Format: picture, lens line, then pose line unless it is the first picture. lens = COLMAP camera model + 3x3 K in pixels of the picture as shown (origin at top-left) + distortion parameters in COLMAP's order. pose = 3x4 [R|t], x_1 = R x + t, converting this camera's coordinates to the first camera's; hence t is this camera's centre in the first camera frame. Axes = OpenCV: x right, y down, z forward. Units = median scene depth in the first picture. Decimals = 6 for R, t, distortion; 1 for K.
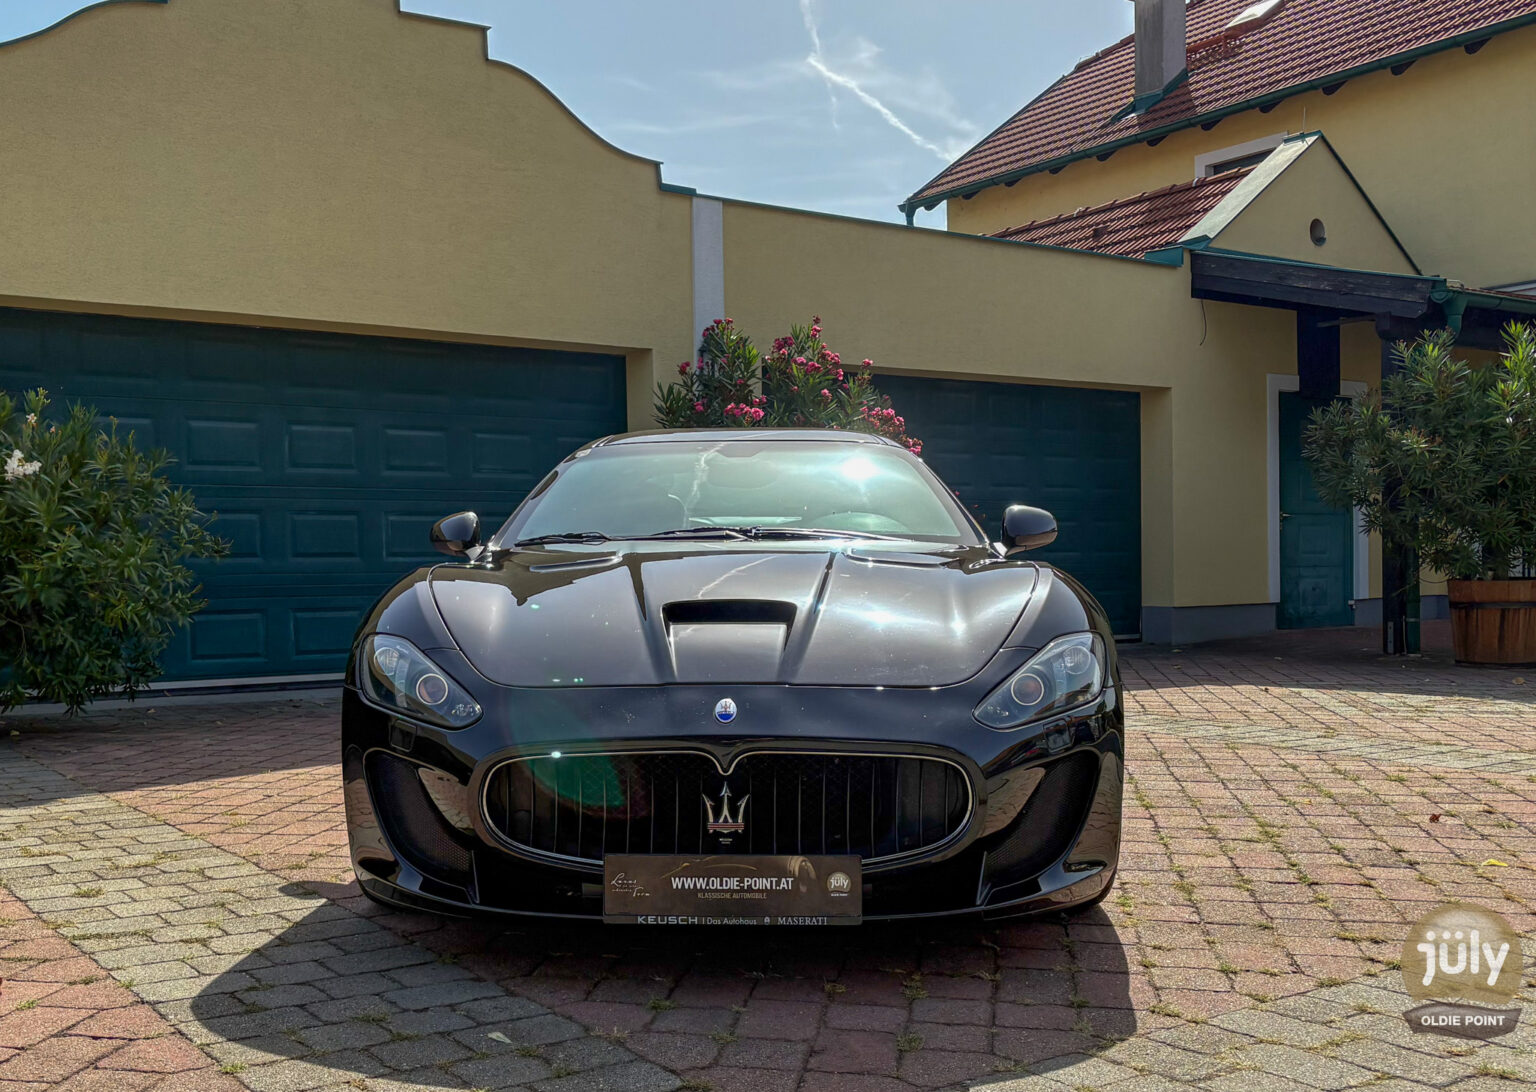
lens RADIAL K [[1614.5, 0, 723.4], [0, 1614.5, 610.4], [0, 0, 1]] dist [-0.024690, 0.253716]
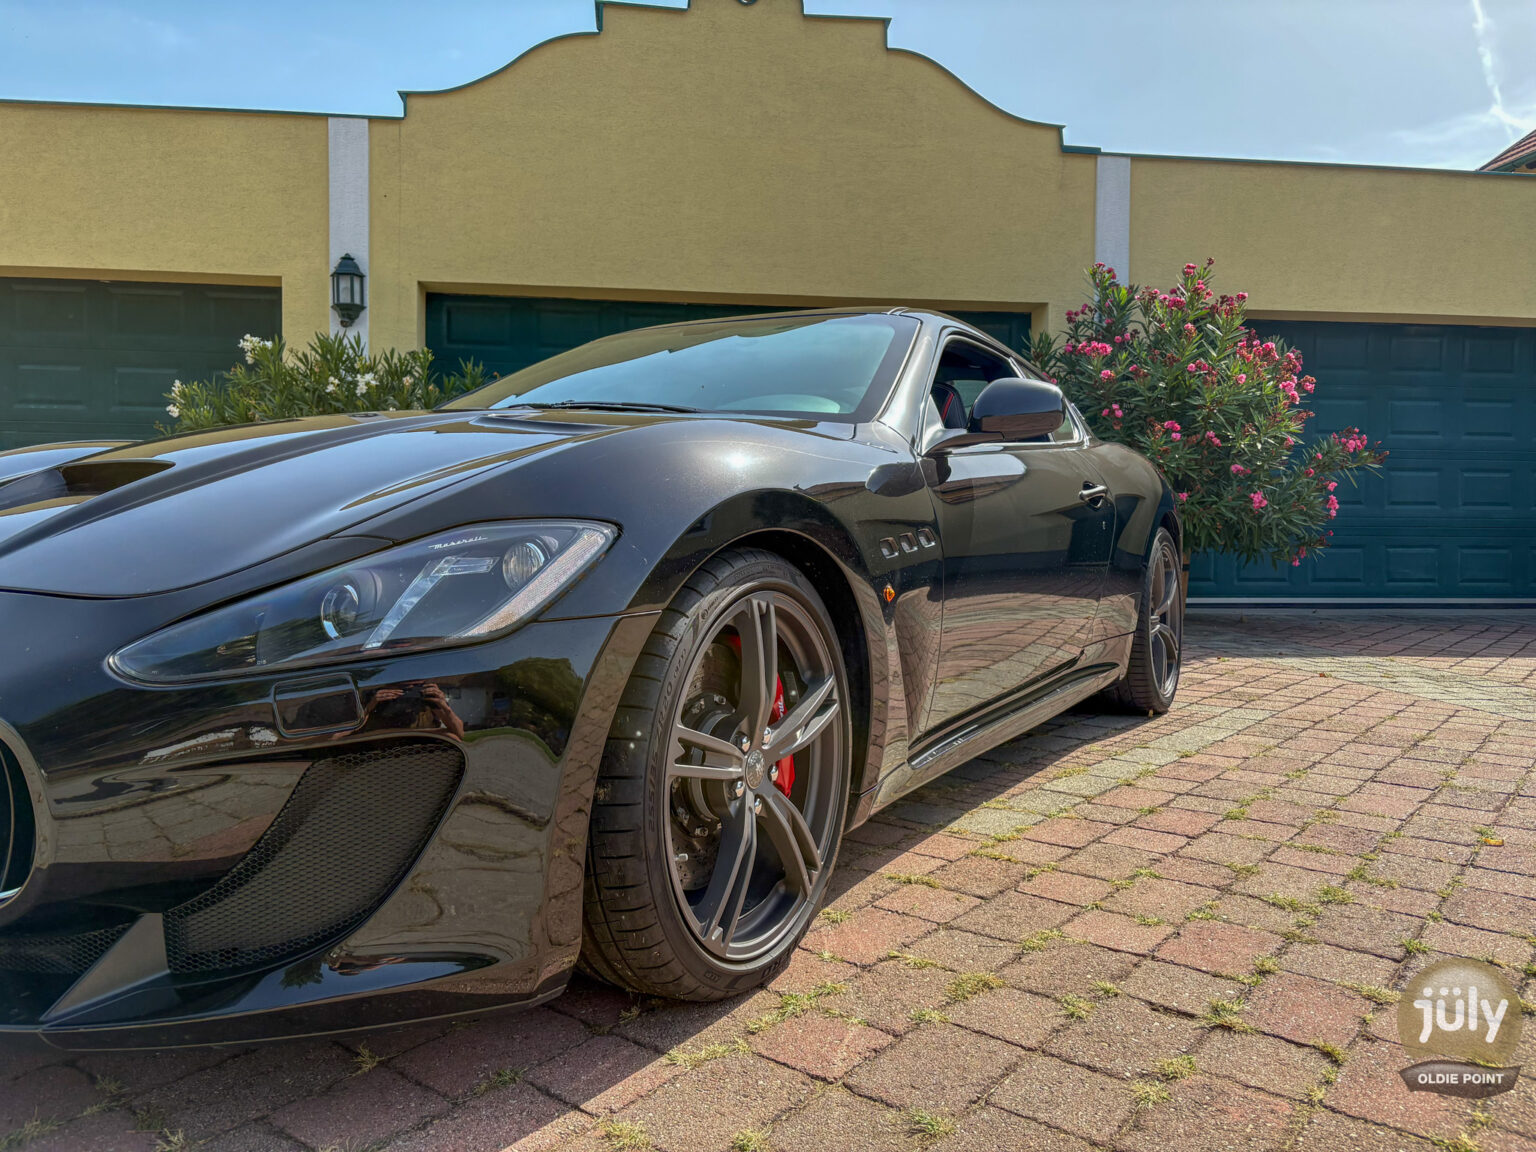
lens RADIAL K [[1158.3, 0, 768.0], [0, 1158.3, 576.0], [0, 0, 1]] dist [0.016480, 0.006057]
pose [[0.884817, 0.032864, -0.464779, 0.151384], [-0.027820, 0.999456, 0.017708, 0.009156], [0.465108, -0.002739, 0.885250, 0.229635]]
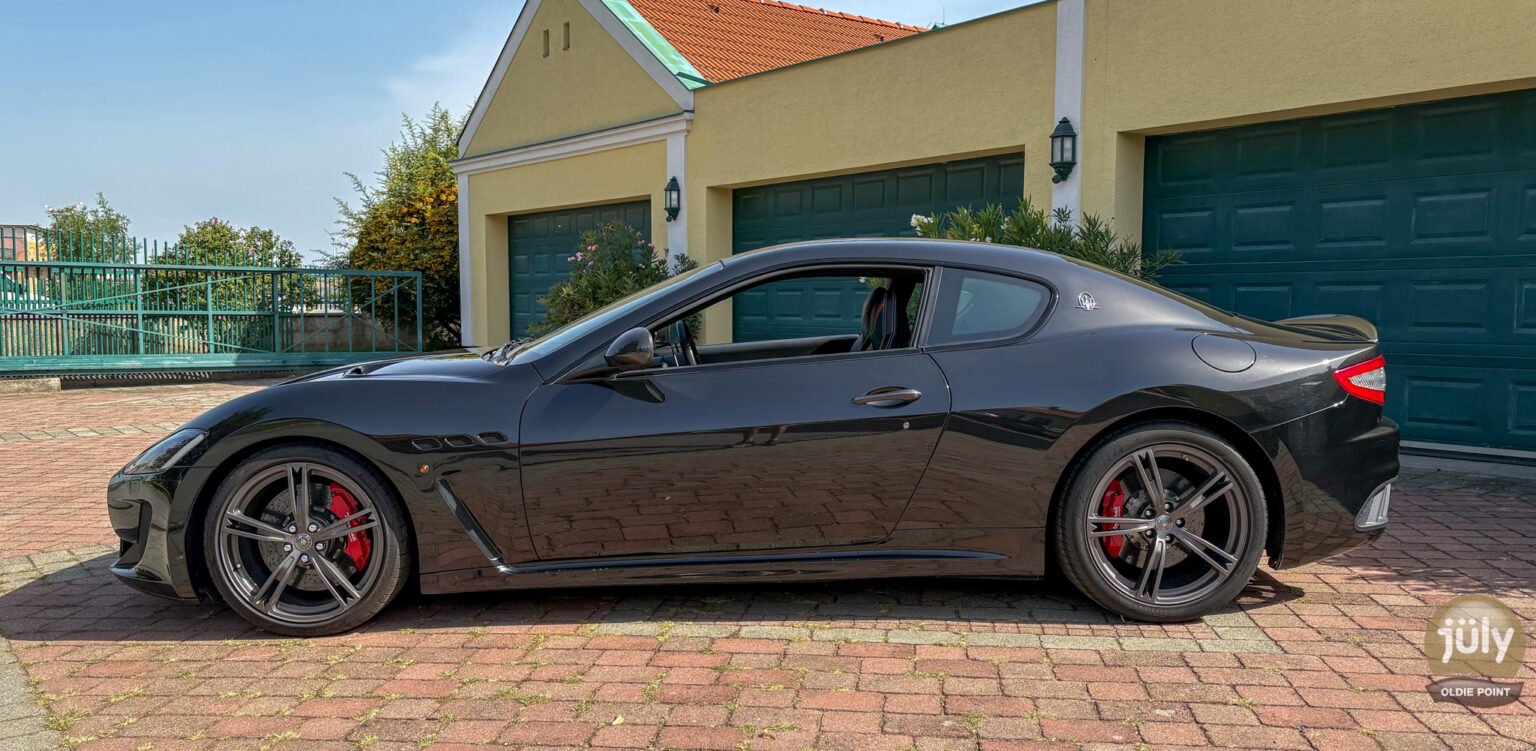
lens RADIAL K [[1211.3, 0, 764.3], [0, 1211.3, 421.0], [0, 0, 1]] dist [0.013668, 0.003571]
pose [[0.056642, 0.104898, -0.992869, 0.434455], [-0.025079, 0.994301, 0.103619, -0.037709], [0.998080, 0.019031, 0.058950, 0.474796]]
